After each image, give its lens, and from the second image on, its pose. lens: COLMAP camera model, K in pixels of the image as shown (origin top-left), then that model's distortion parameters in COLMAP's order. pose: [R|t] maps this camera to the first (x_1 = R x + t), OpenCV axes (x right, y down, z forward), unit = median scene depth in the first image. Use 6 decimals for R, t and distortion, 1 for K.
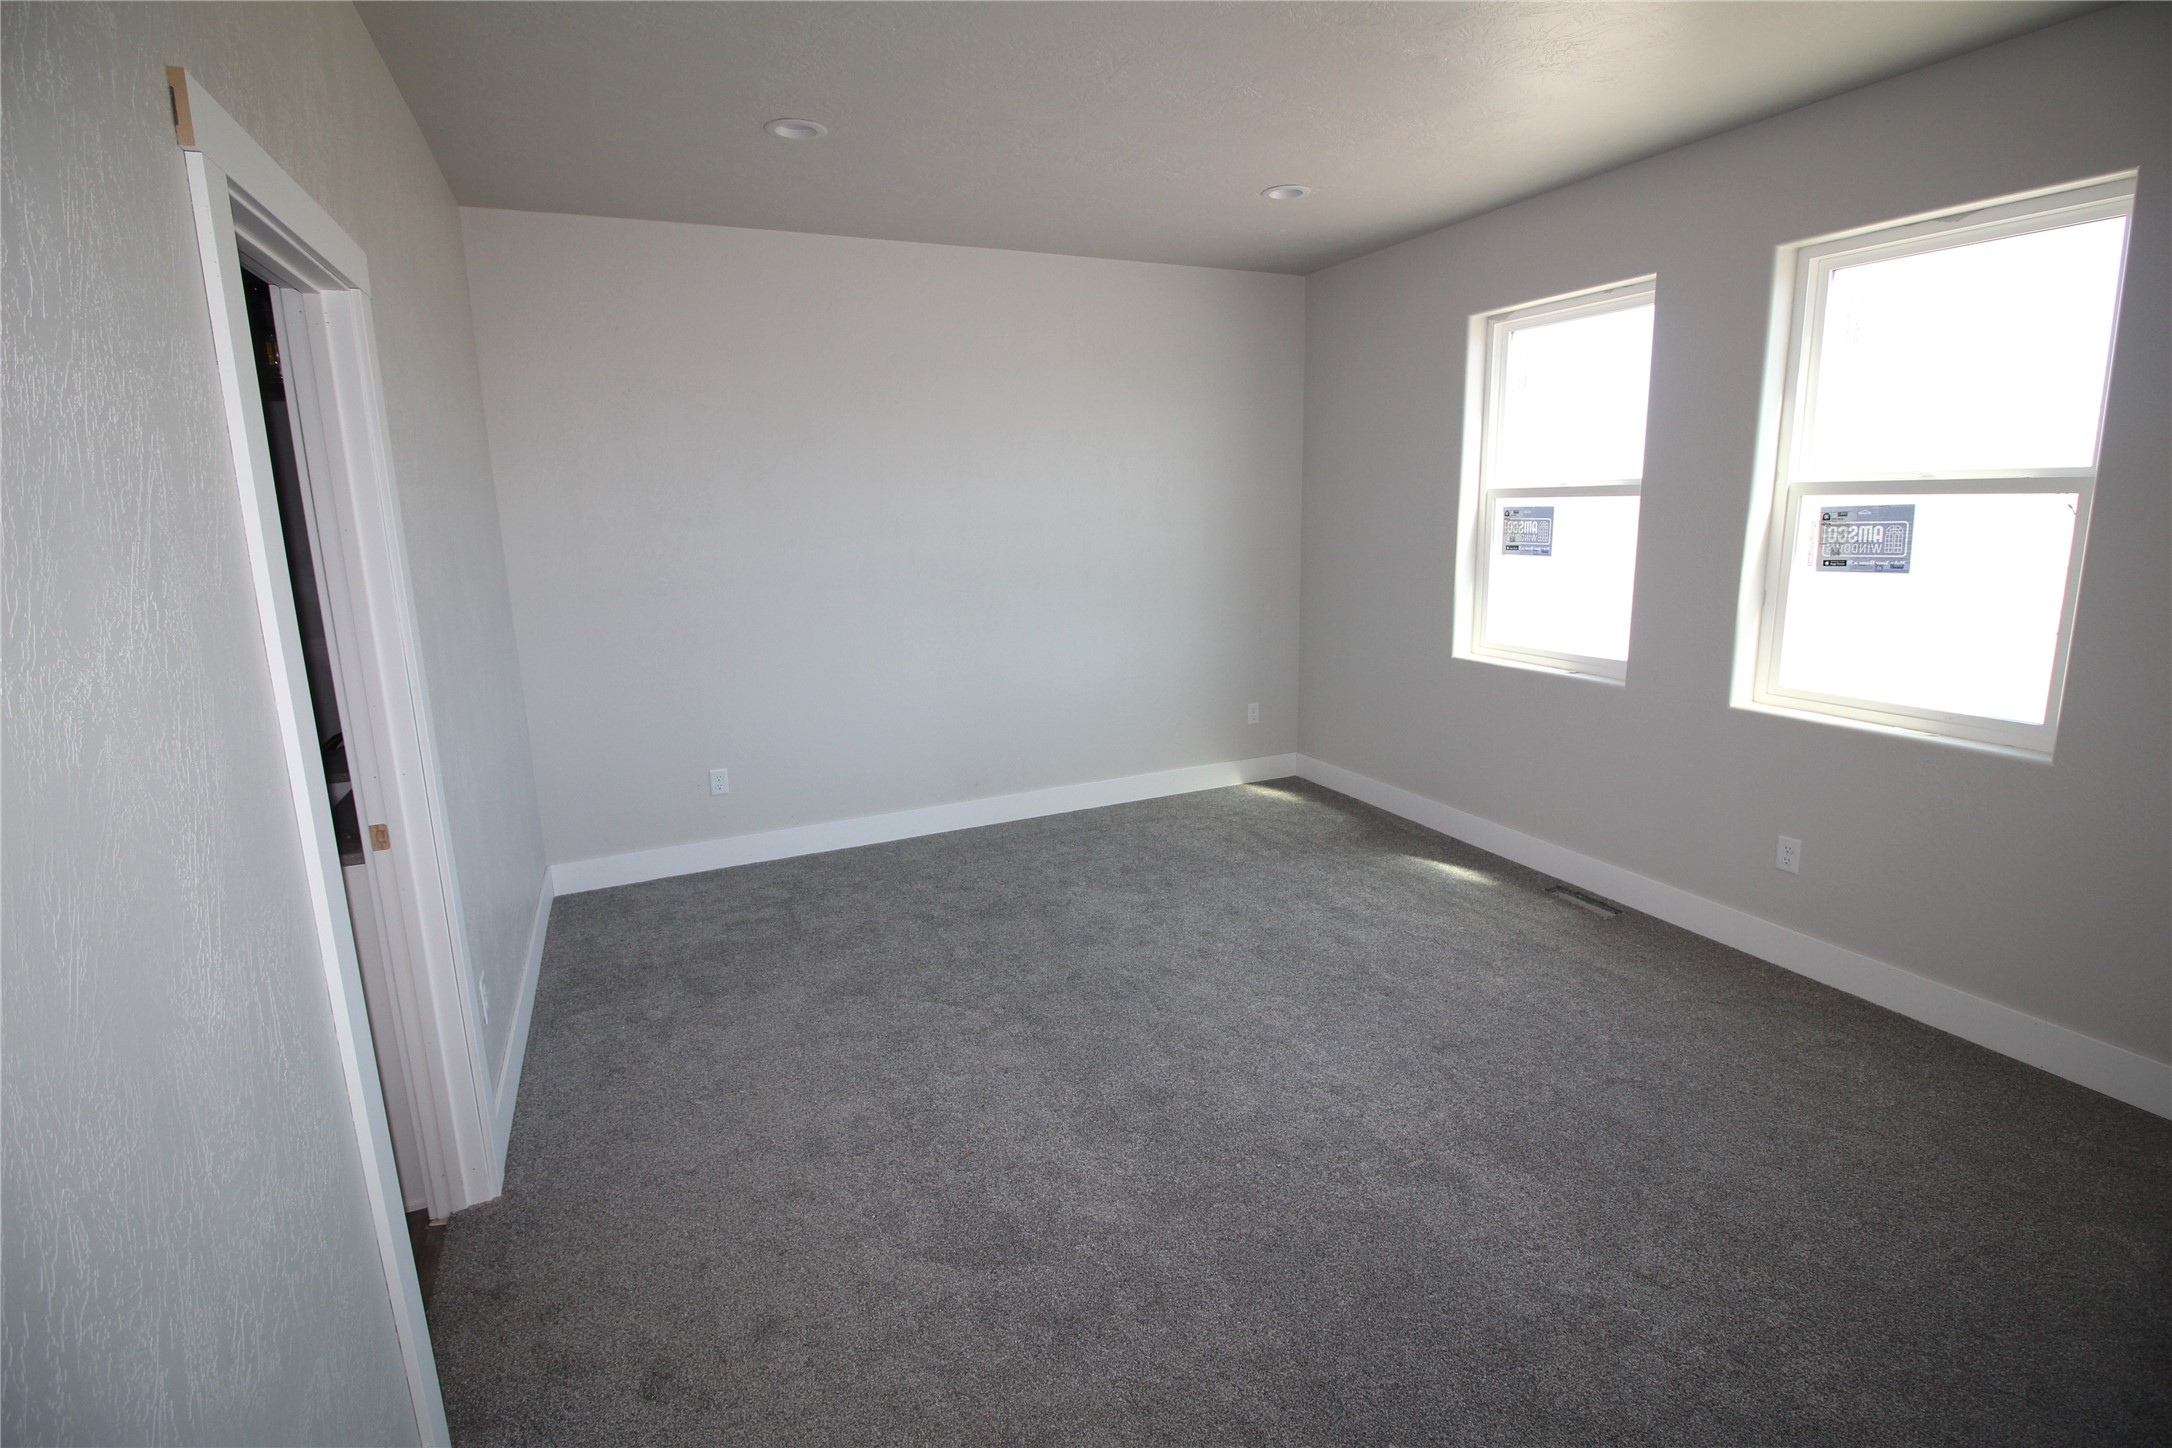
lens RADIAL K [[995.9, 0, 1096.6], [0, 995.9, 701.1], [0, 0, 1]] dist [0.000435, -0.012139]
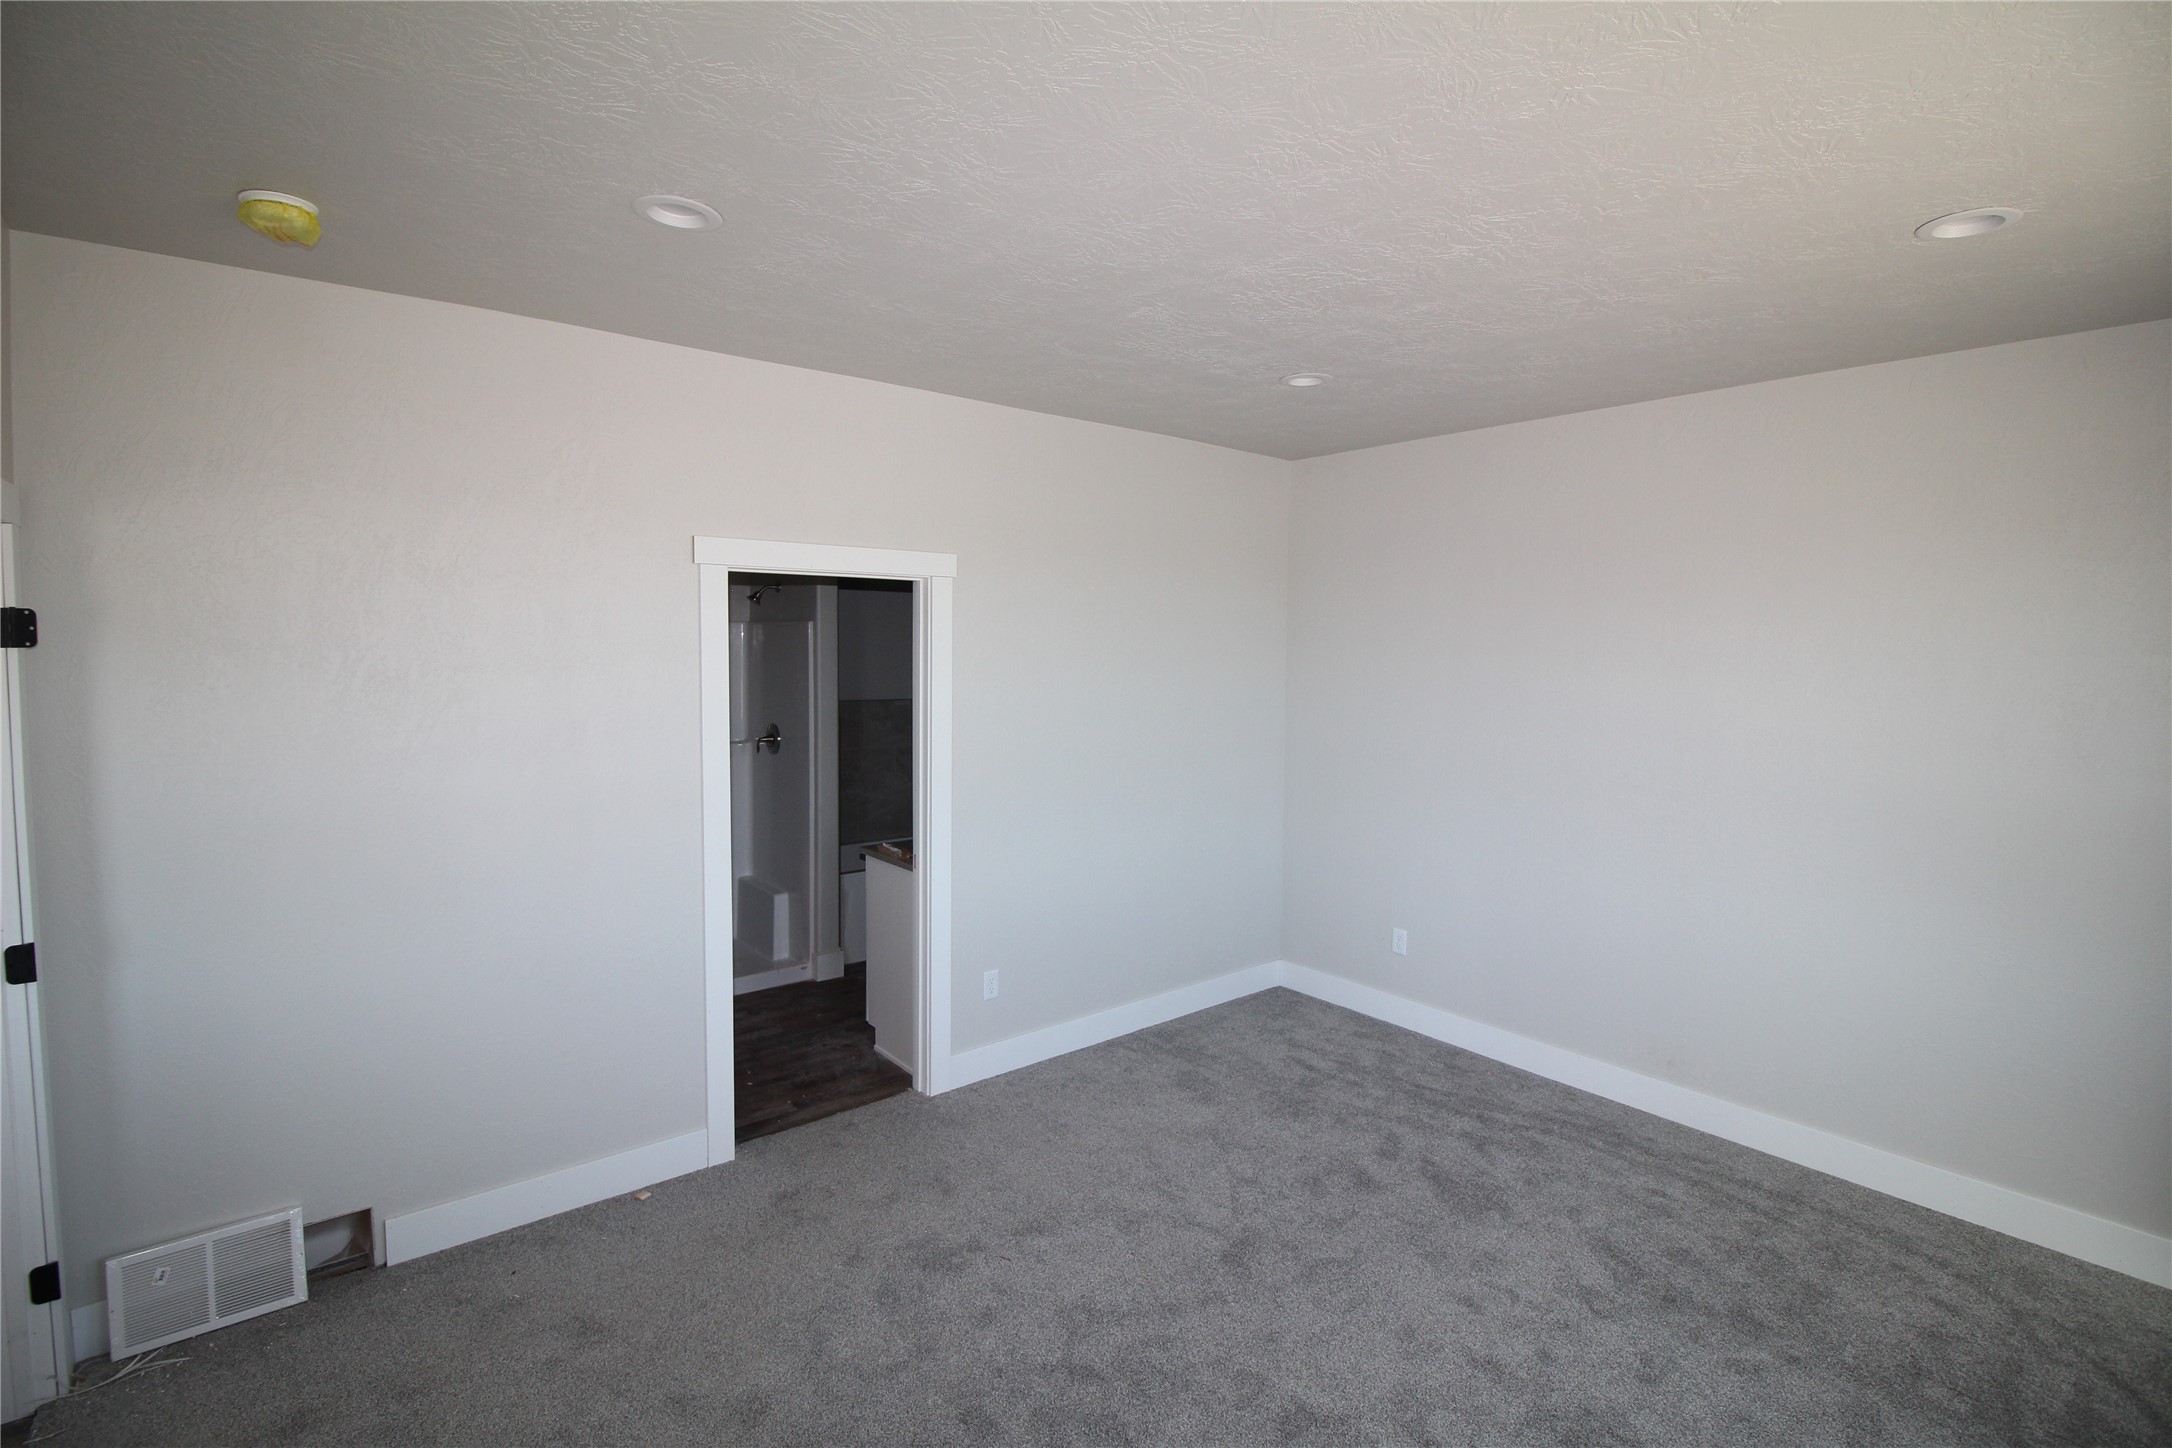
lens RADIAL K [[995.9, 0, 1096.6], [0, 995.9, 701.1], [0, 0, 1]] dist [0.000435, -0.012139]
pose [[0.240156, 0.076693, -0.967700, 0.590790], [-0.203484, 0.978704, 0.027066, -0.142920], [0.949168, 0.190411, 0.250648, 0.413410]]
